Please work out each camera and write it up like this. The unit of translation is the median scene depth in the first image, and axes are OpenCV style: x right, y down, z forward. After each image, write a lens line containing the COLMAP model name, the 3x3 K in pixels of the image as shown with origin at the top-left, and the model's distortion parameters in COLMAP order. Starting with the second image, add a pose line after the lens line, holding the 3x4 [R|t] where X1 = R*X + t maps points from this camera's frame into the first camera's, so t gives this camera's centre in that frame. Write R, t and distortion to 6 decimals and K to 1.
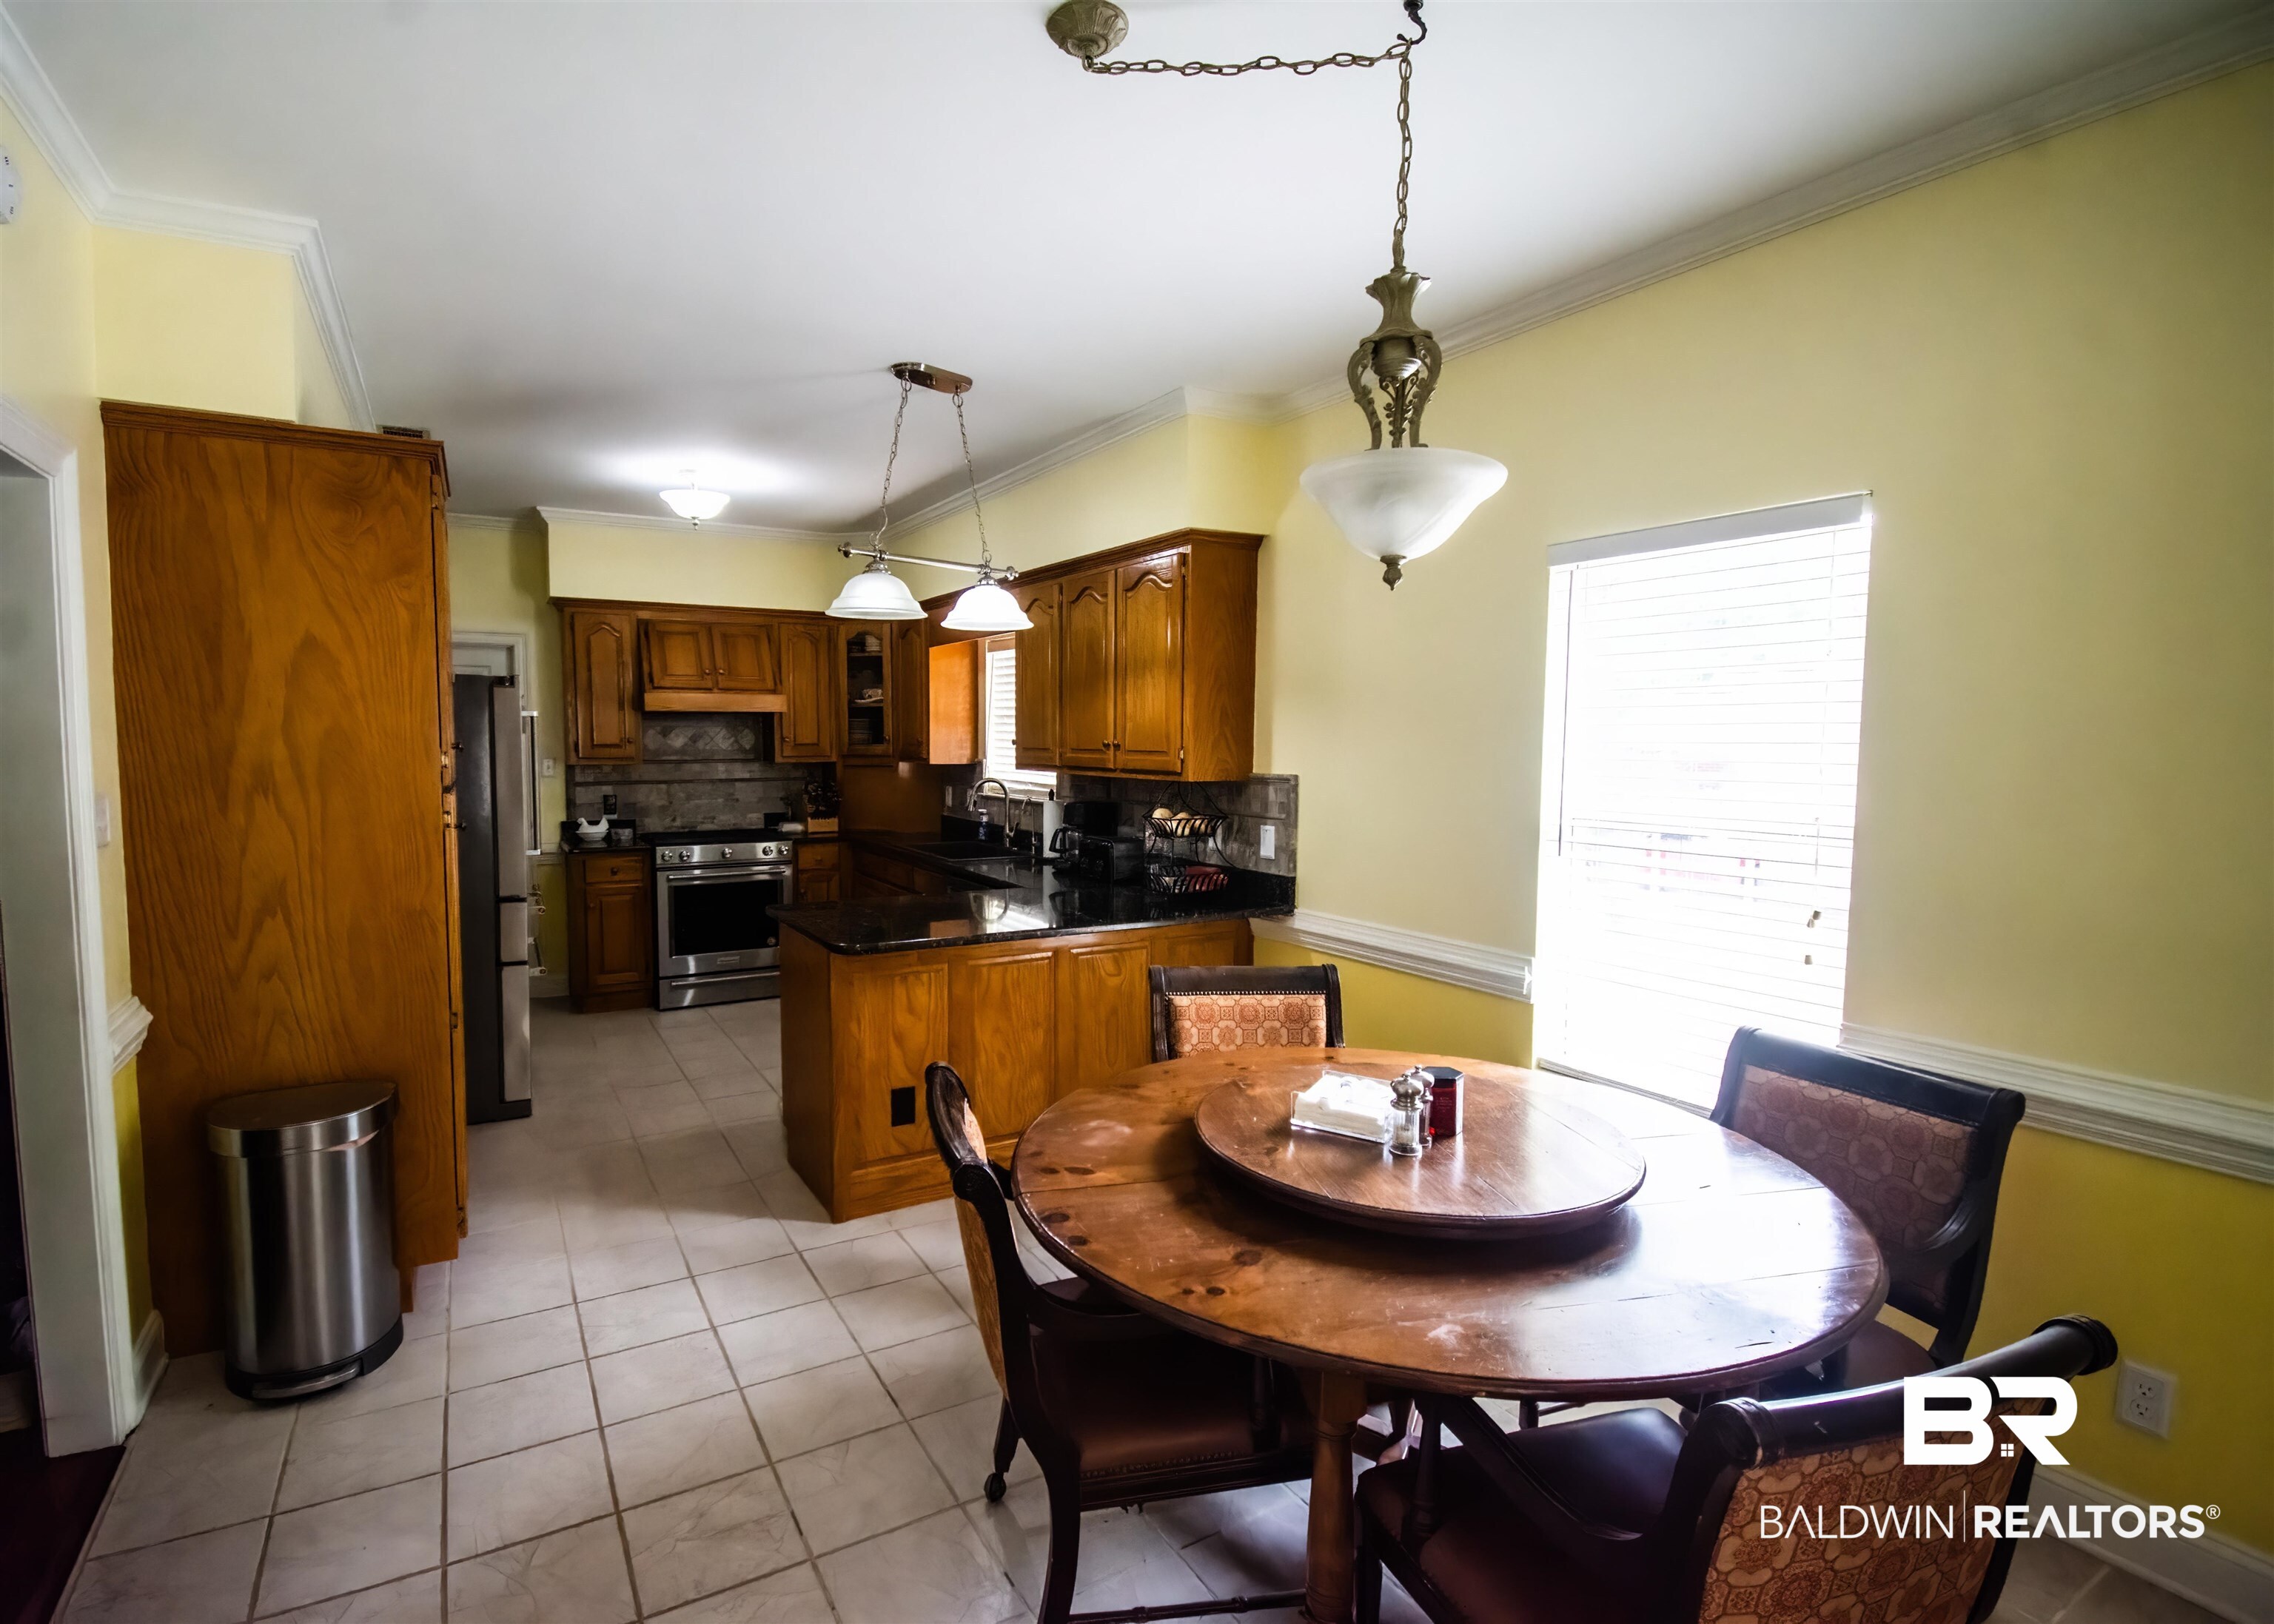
lens RADIAL K [[1112.6, 0, 1078.4], [0, 1112.6, 817.3], [0, 0, 1]] dist [-0.000348, -0.009033]
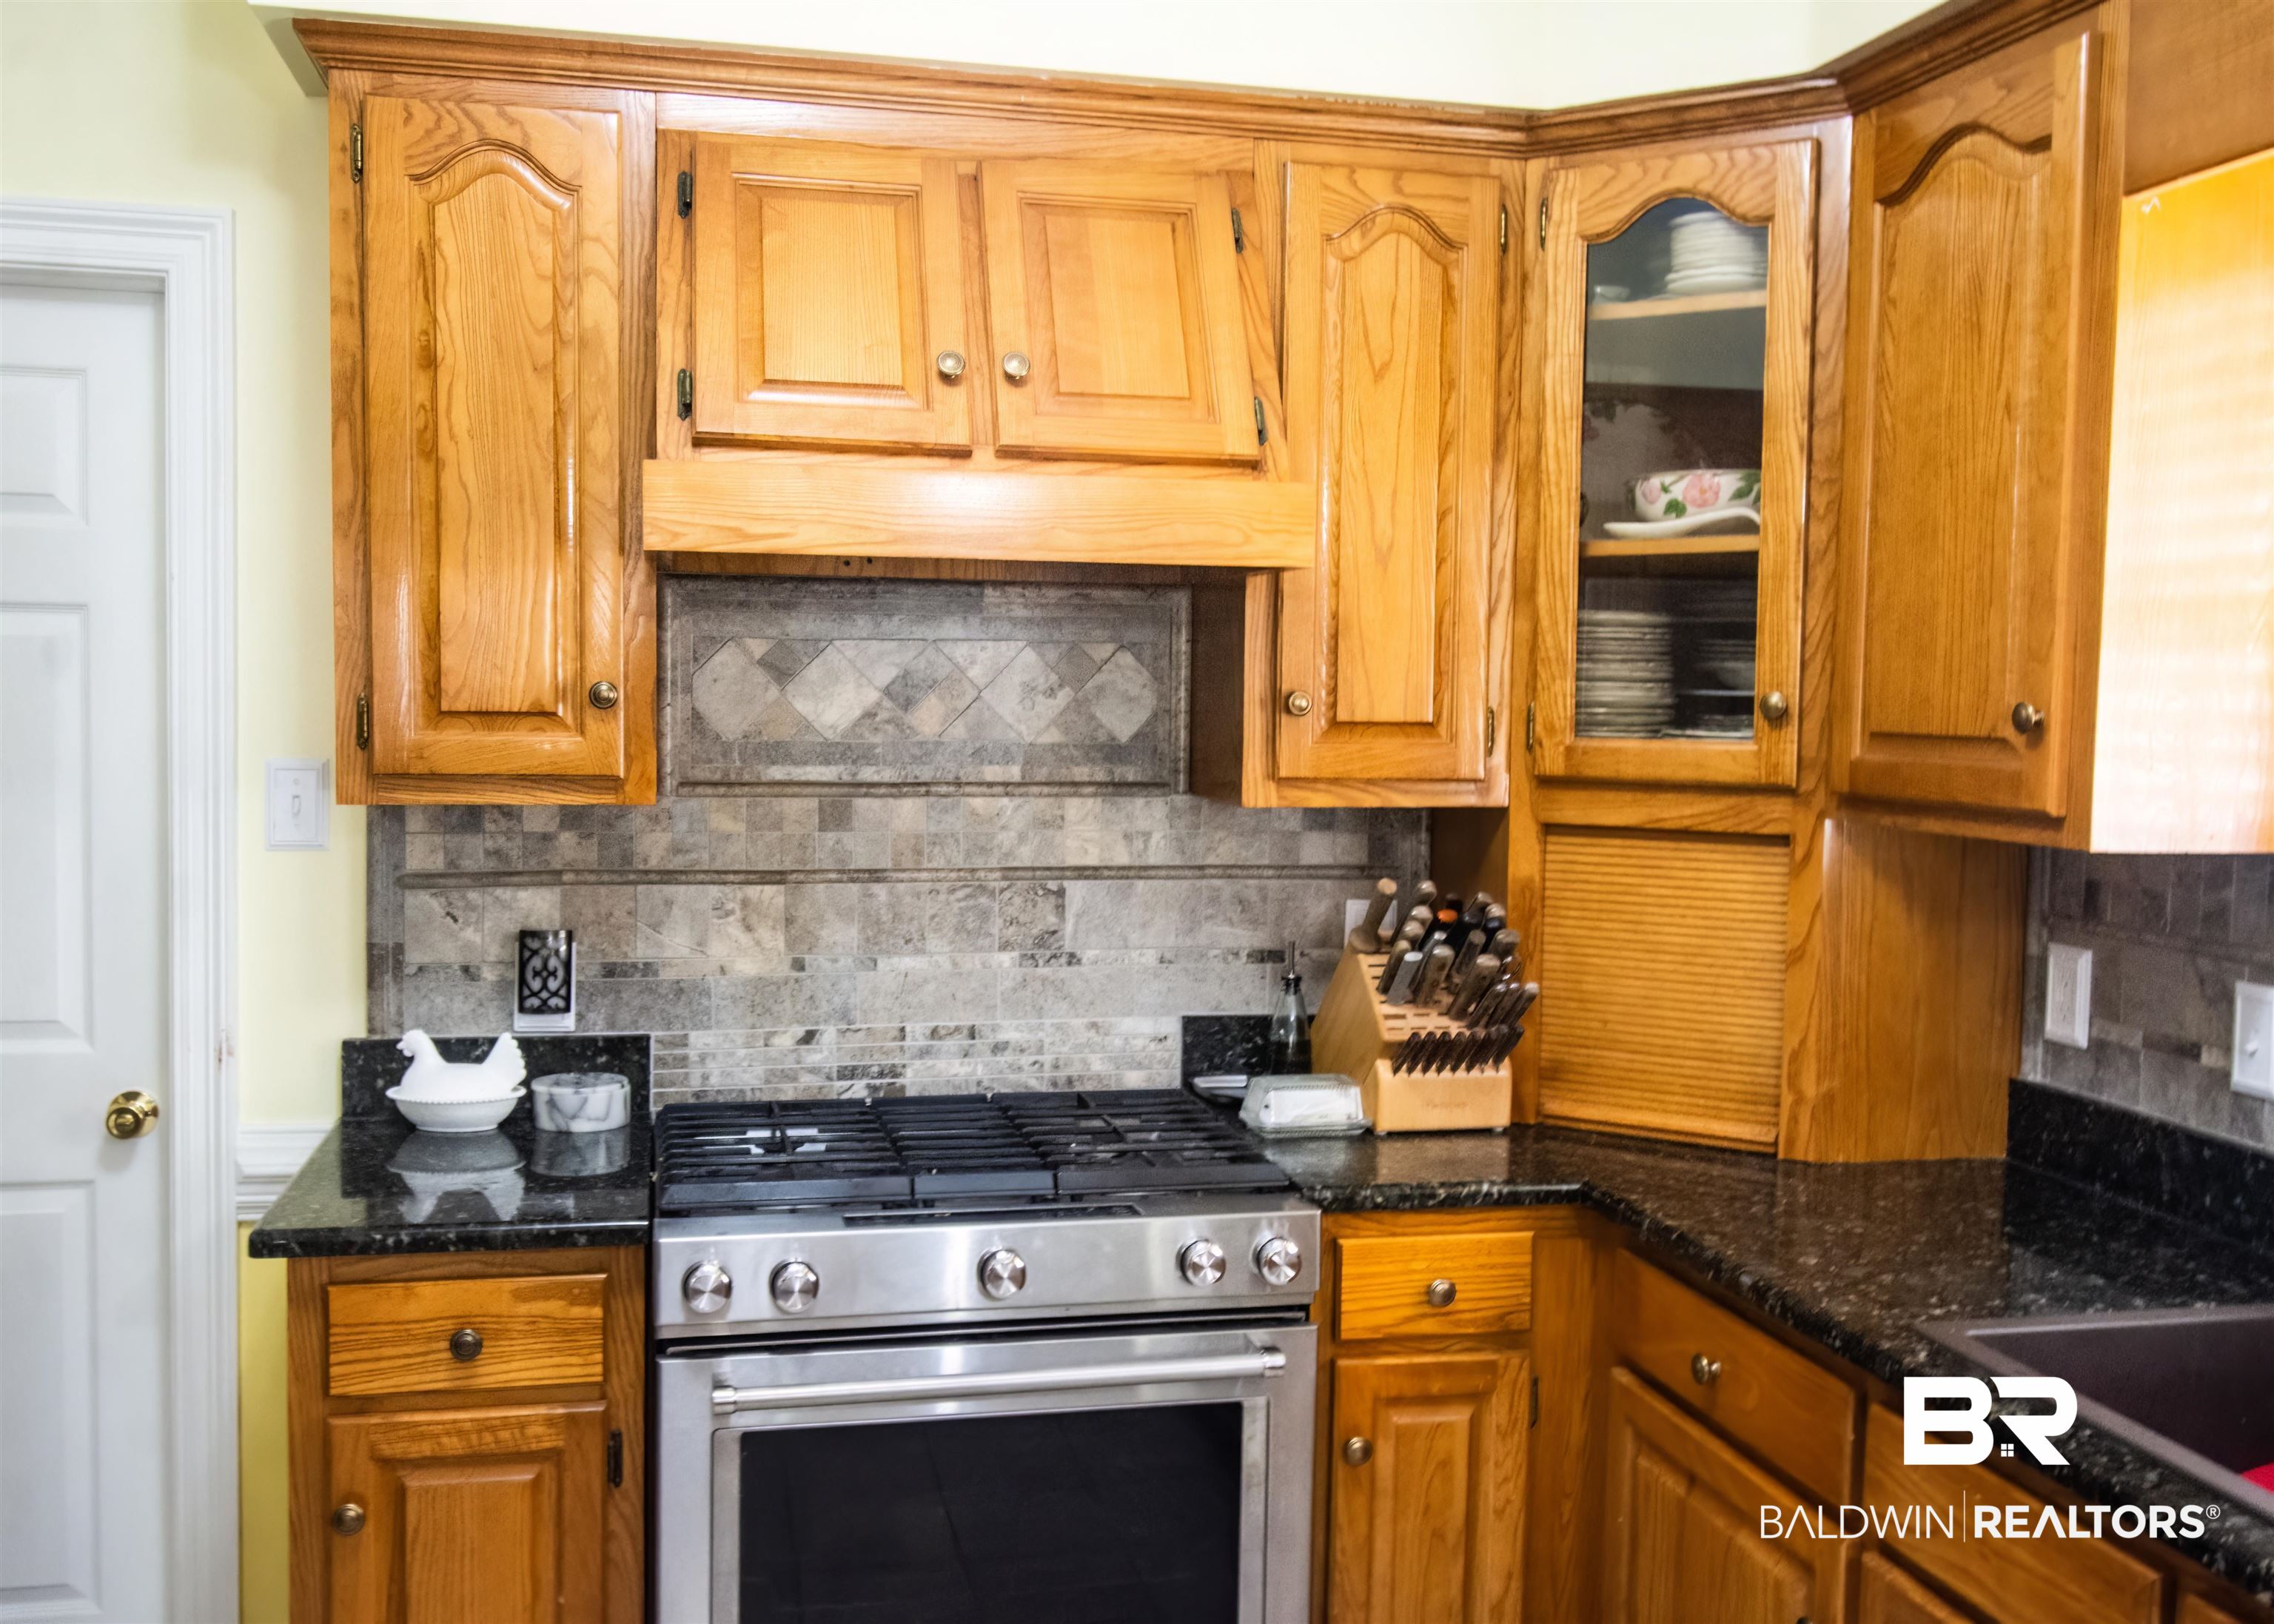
lens RADIAL K [[2101.5, 0, 1149.8], [0, 2101.5, 820.7], [0, 0, 1]] dist [-0.005372, 0.000000]
pose [[0.961522, 0.031247, -0.272945, -0.280439], [-0.035180, 0.999336, -0.009525, -0.066420], [0.272466, 0.018761, 0.961983, 0.946209]]
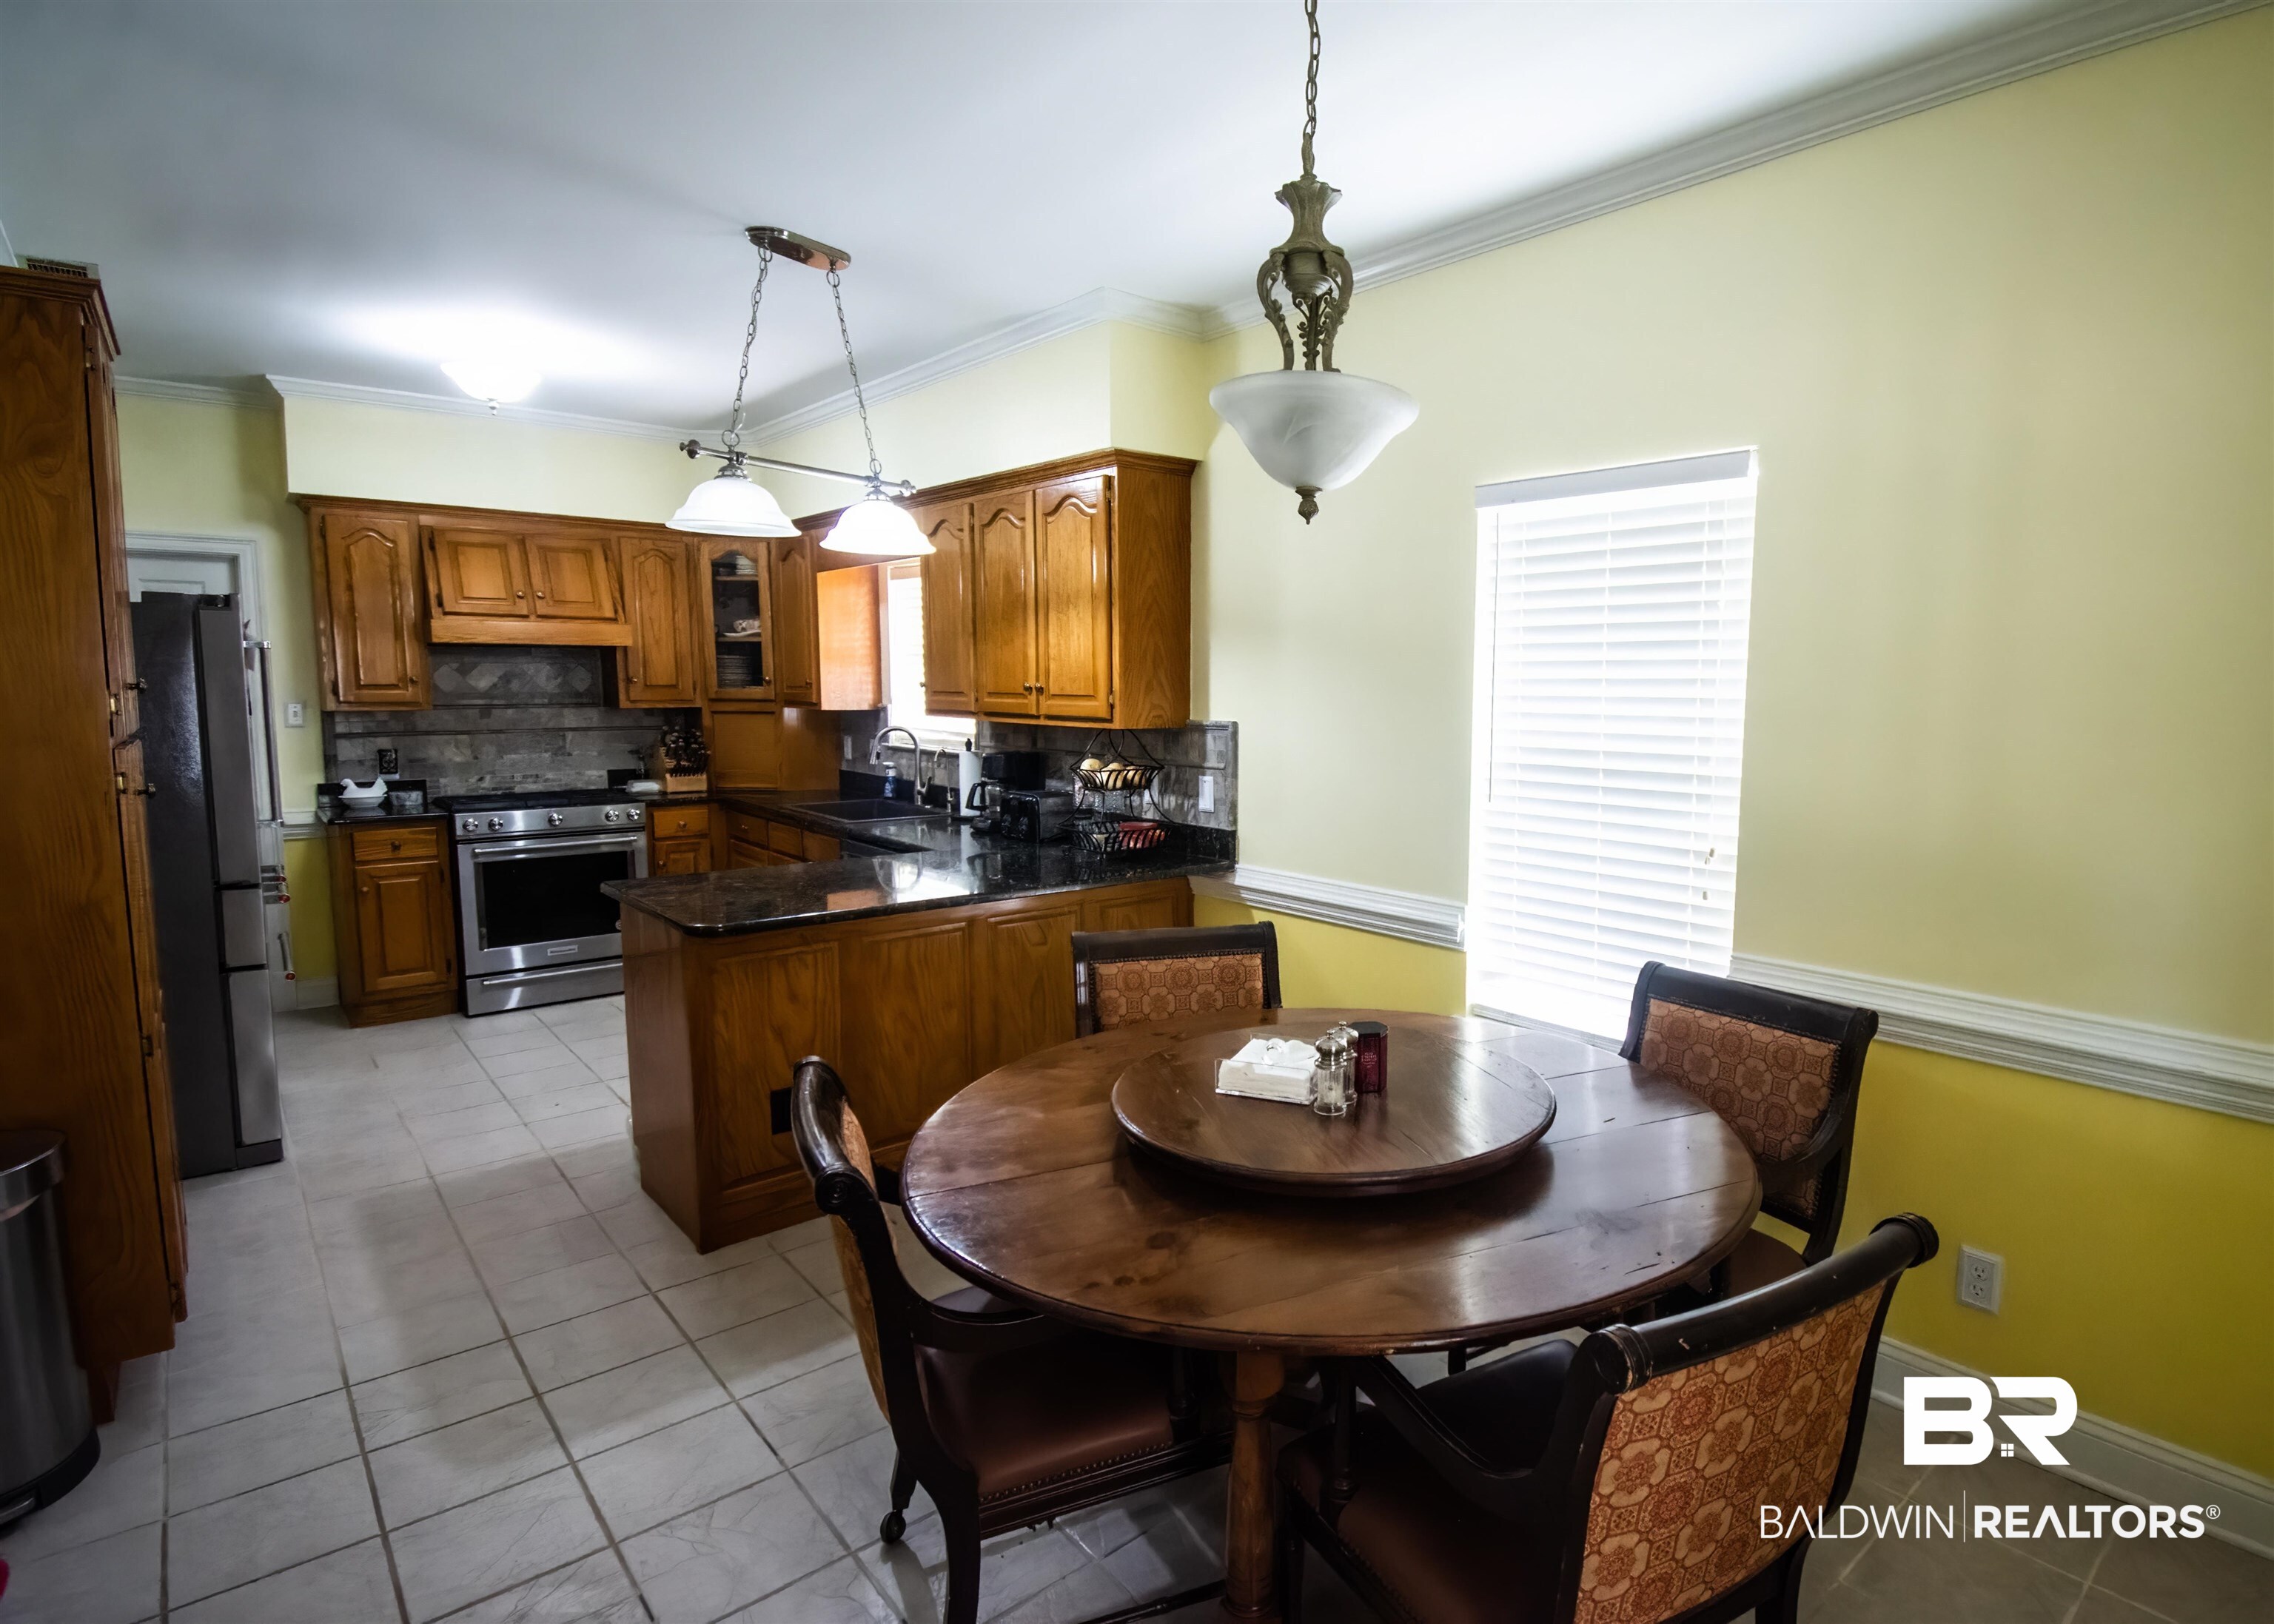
lens RADIAL K [[1193.7, 0, 1354.2], [0, 1193.7, 813.2], [0, 0, 1]] dist [0.003518, -0.018137]
pose [[0.962806, -0.022133, 0.269285, 0.018097], [0.011975, 0.999155, 0.039306, 0.000544], [-0.269927, -0.034619, 0.962258, 0.003619]]
